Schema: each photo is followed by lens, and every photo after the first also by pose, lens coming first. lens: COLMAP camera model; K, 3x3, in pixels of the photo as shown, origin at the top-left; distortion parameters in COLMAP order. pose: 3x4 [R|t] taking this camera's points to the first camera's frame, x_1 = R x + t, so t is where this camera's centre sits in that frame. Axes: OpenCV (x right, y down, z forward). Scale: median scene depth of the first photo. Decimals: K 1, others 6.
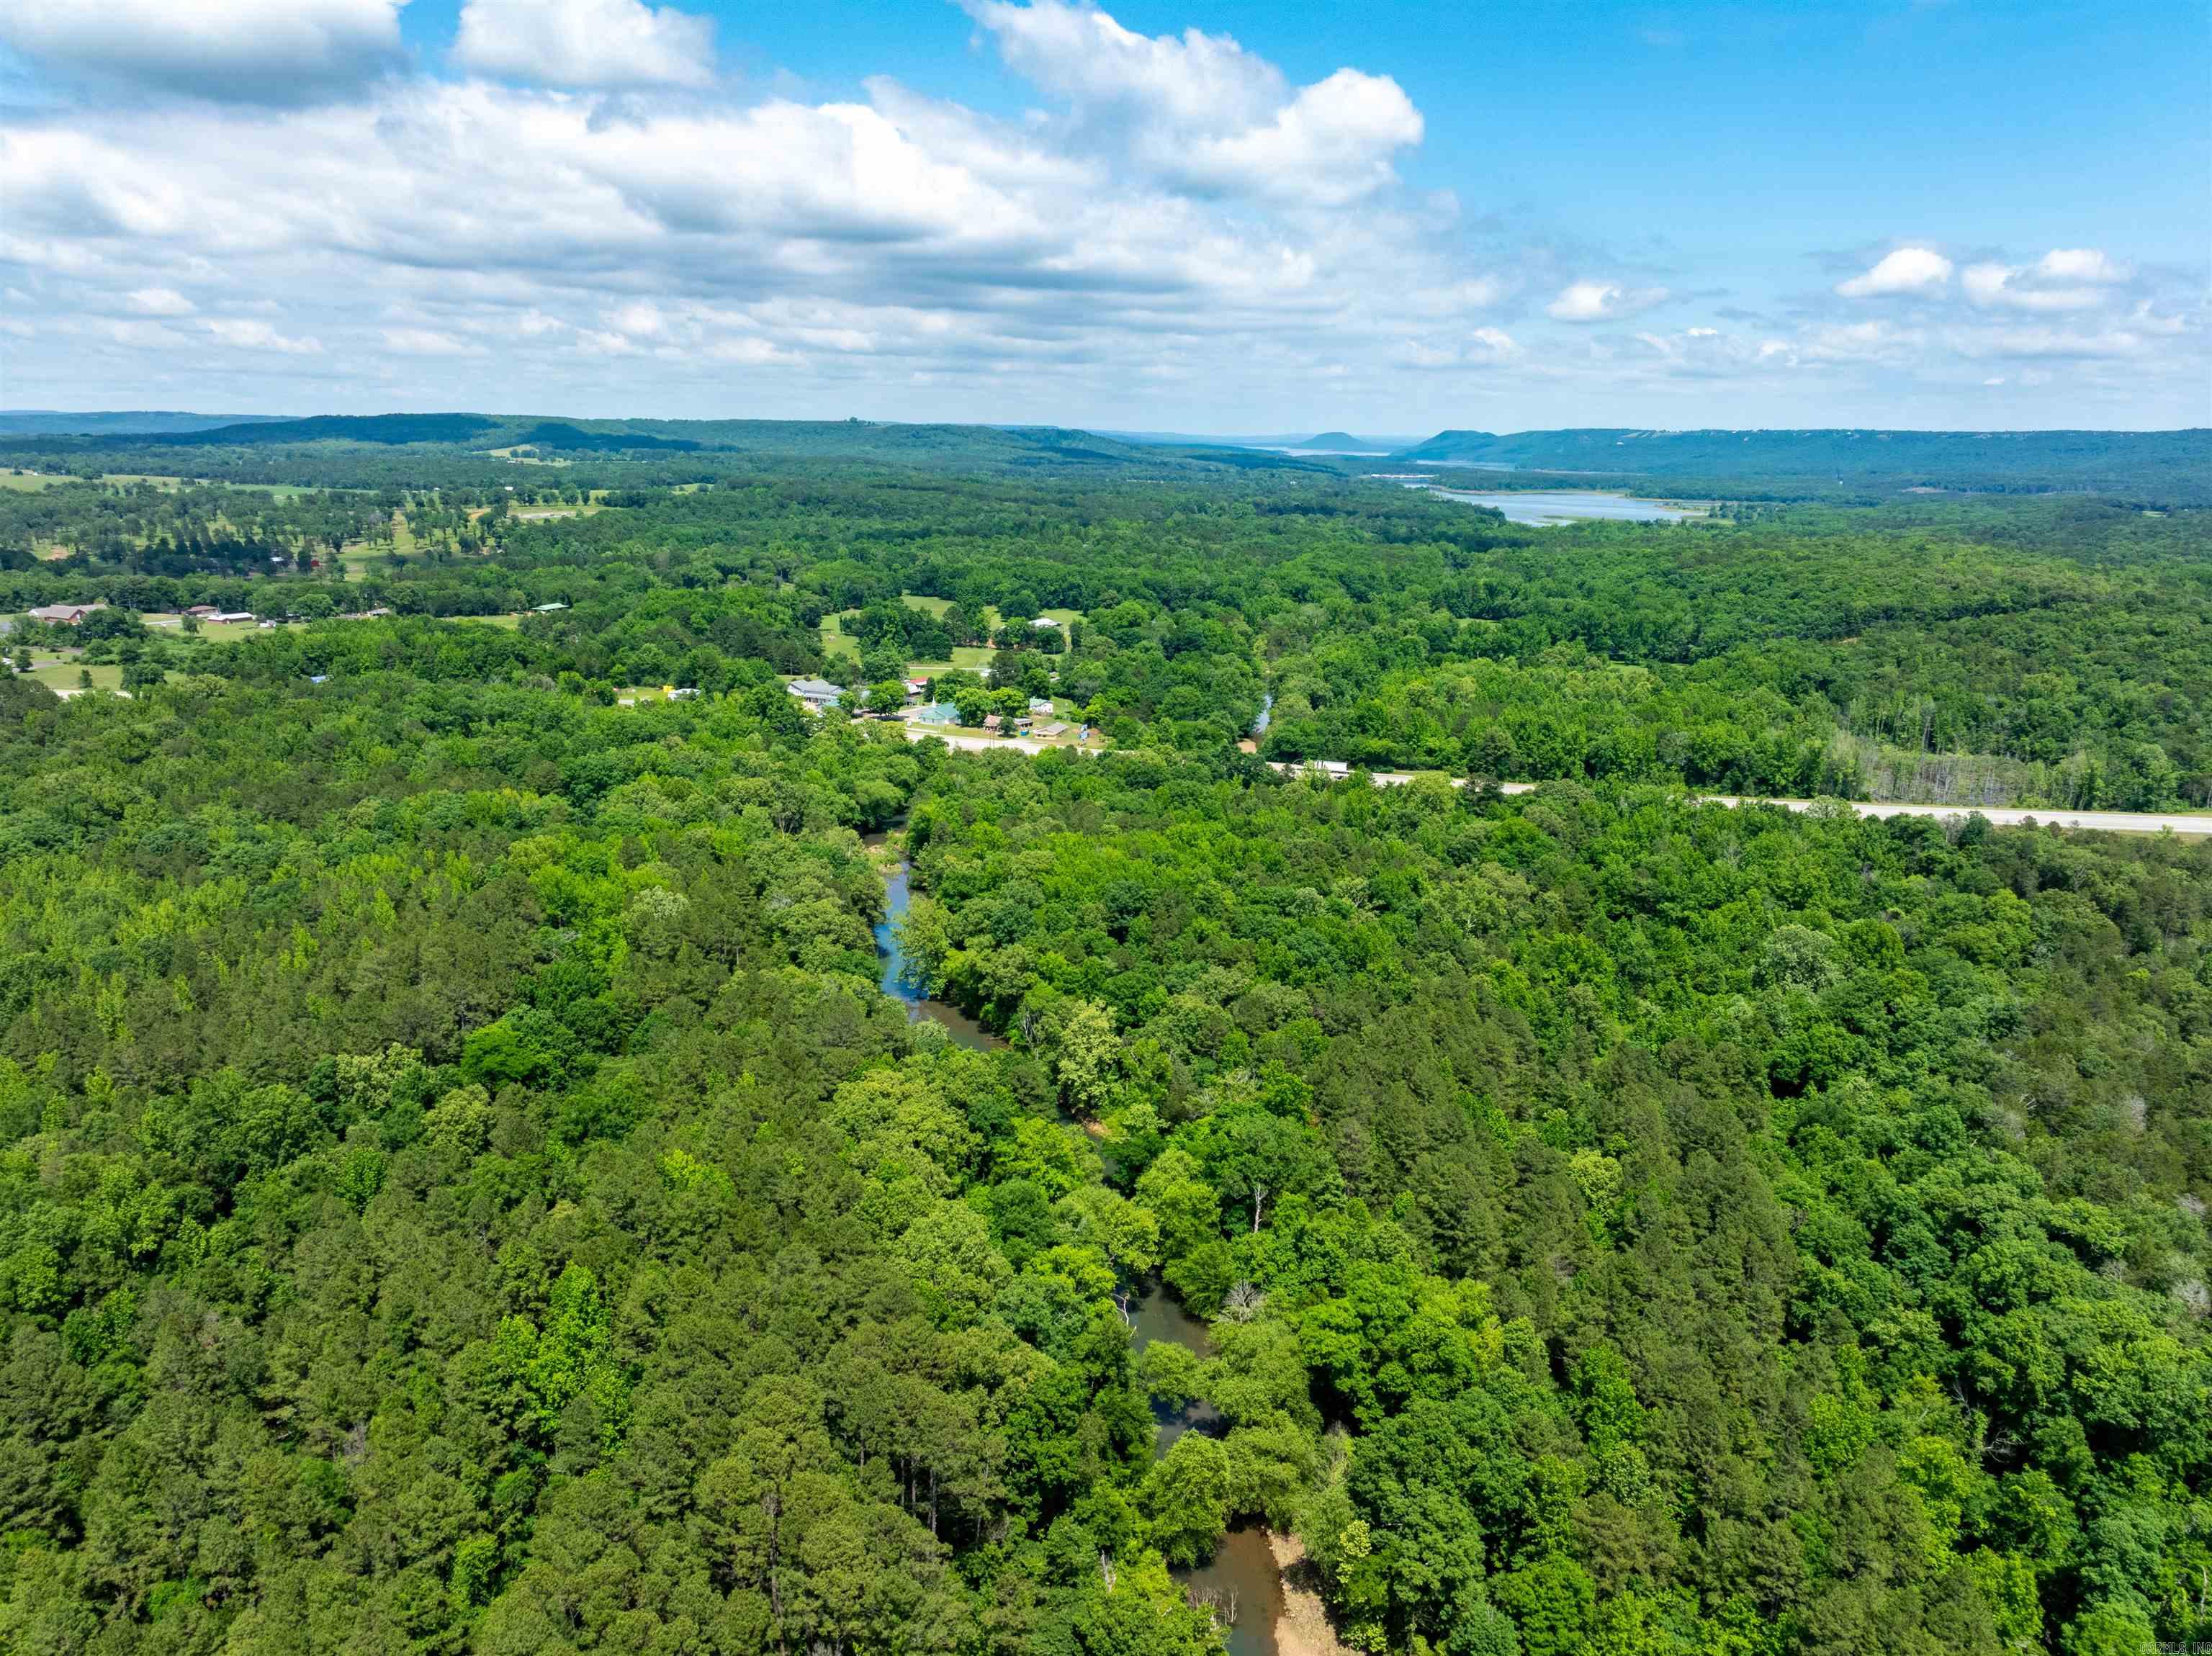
lens RADIAL K [[1559.4, 0, 1106.0], [0, 1559.4, 828.0], [0, 0, 1]] dist [-0.040960, 0.036053]
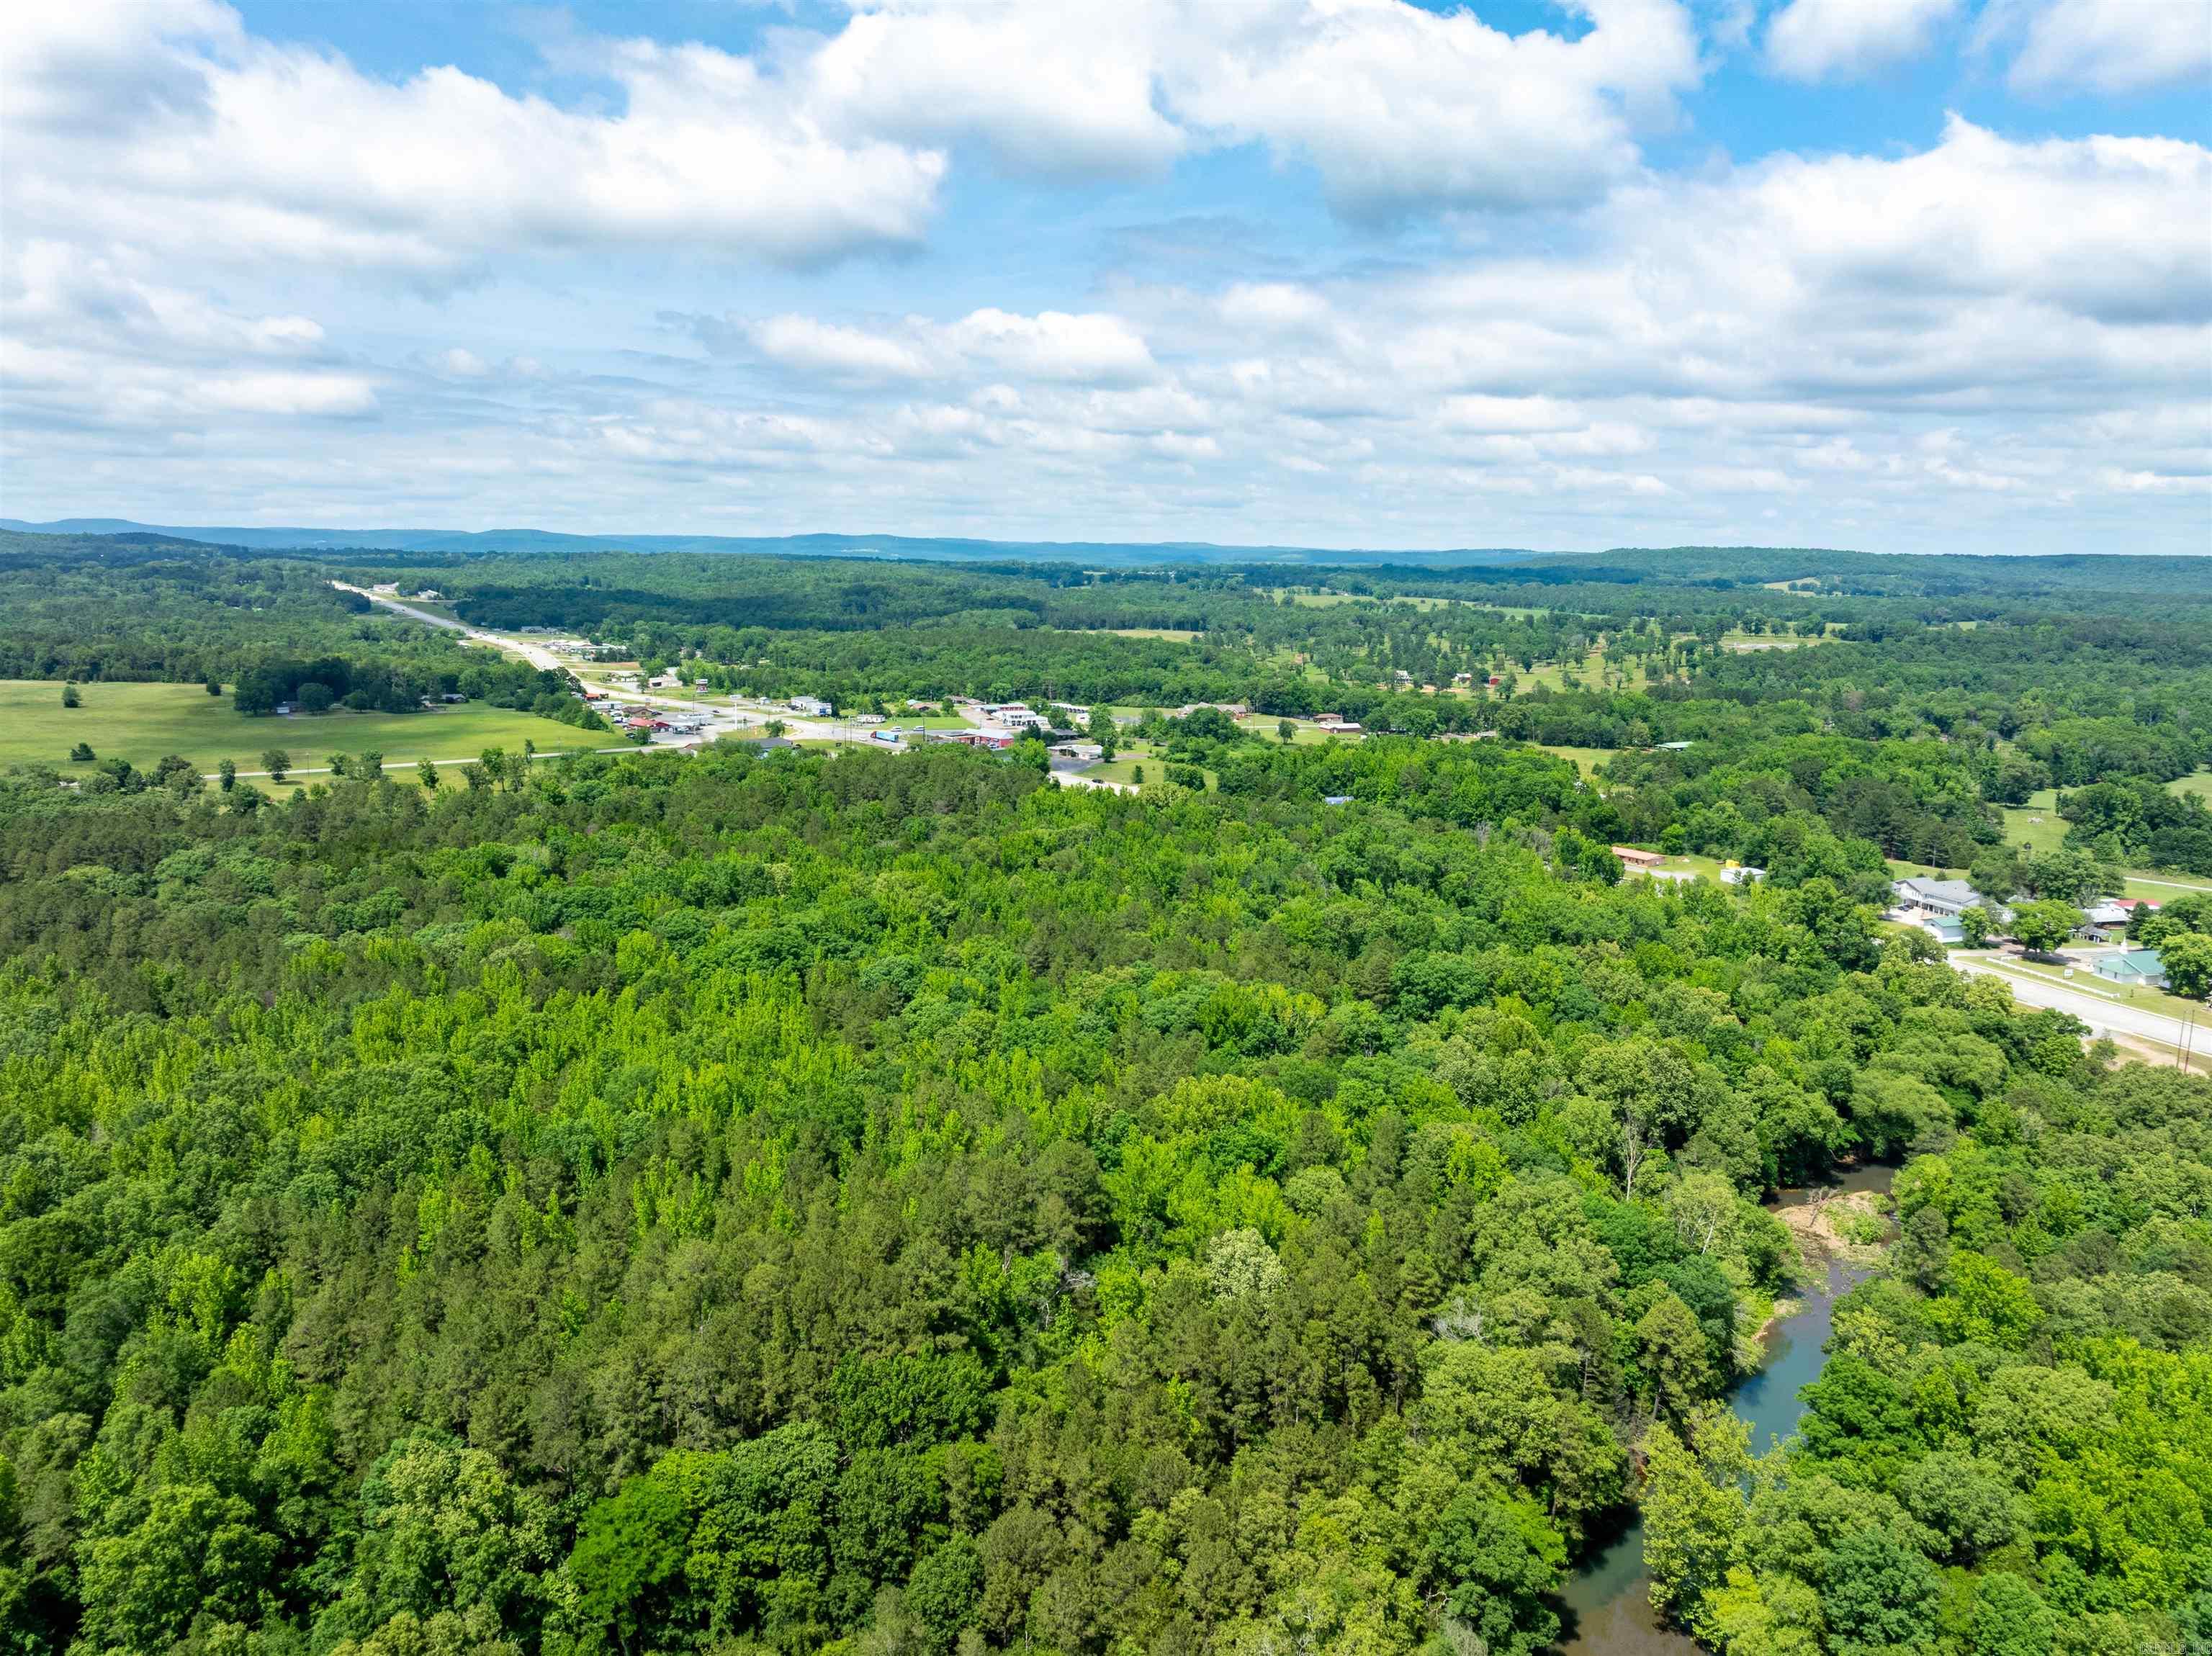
lens RADIAL K [[1559.4, 0, 1106.0], [0, 1559.4, 828.0], [0, 0, 1]] dist [-0.040960, 0.036053]
pose [[0.703288, 0.117843, -0.701070, 0.031114], [-0.177754, 0.983990, -0.012917, -0.051128], [0.688324, 0.133702, 0.712976, 0.304678]]
